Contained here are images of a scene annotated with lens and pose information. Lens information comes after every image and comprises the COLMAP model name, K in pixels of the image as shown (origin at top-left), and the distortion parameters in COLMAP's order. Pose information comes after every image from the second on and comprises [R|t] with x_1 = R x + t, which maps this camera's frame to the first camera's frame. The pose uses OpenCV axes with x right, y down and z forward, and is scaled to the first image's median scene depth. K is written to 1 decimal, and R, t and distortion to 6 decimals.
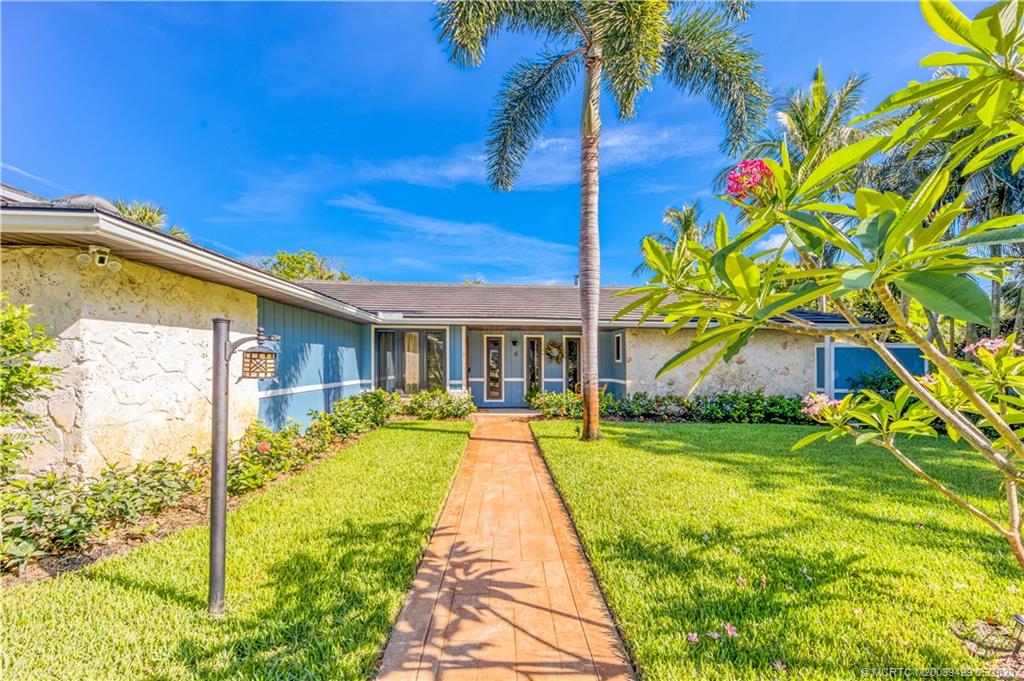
lens RADIAL K [[414.6, 0, 510.4], [0, 414.6, 360.7], [0, 0, 1]] dist [0.023535, -0.014026]
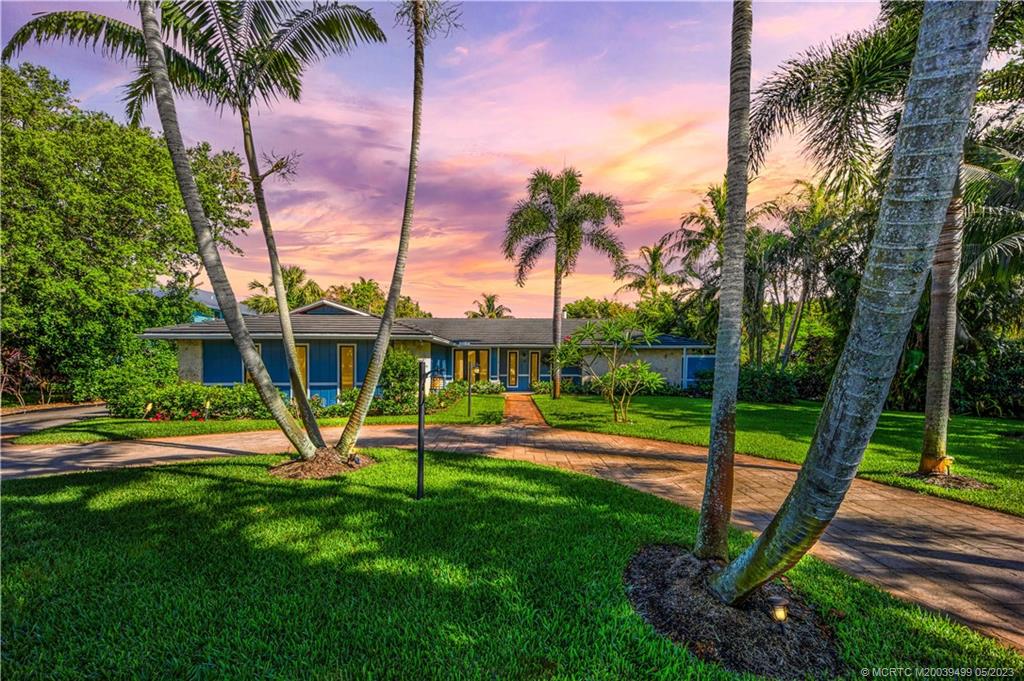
lens RADIAL K [[421.7, 0, 529.7], [0, 421.7, 351.7], [0, 0, 1]] dist [0.032473, -0.016108]
pose [[0.999755, -0.001488, 0.022064, -0.007947], [0.001884, 0.999838, -0.017922, -0.029713], [-0.022034, 0.017959, 0.999596, -1.031420]]
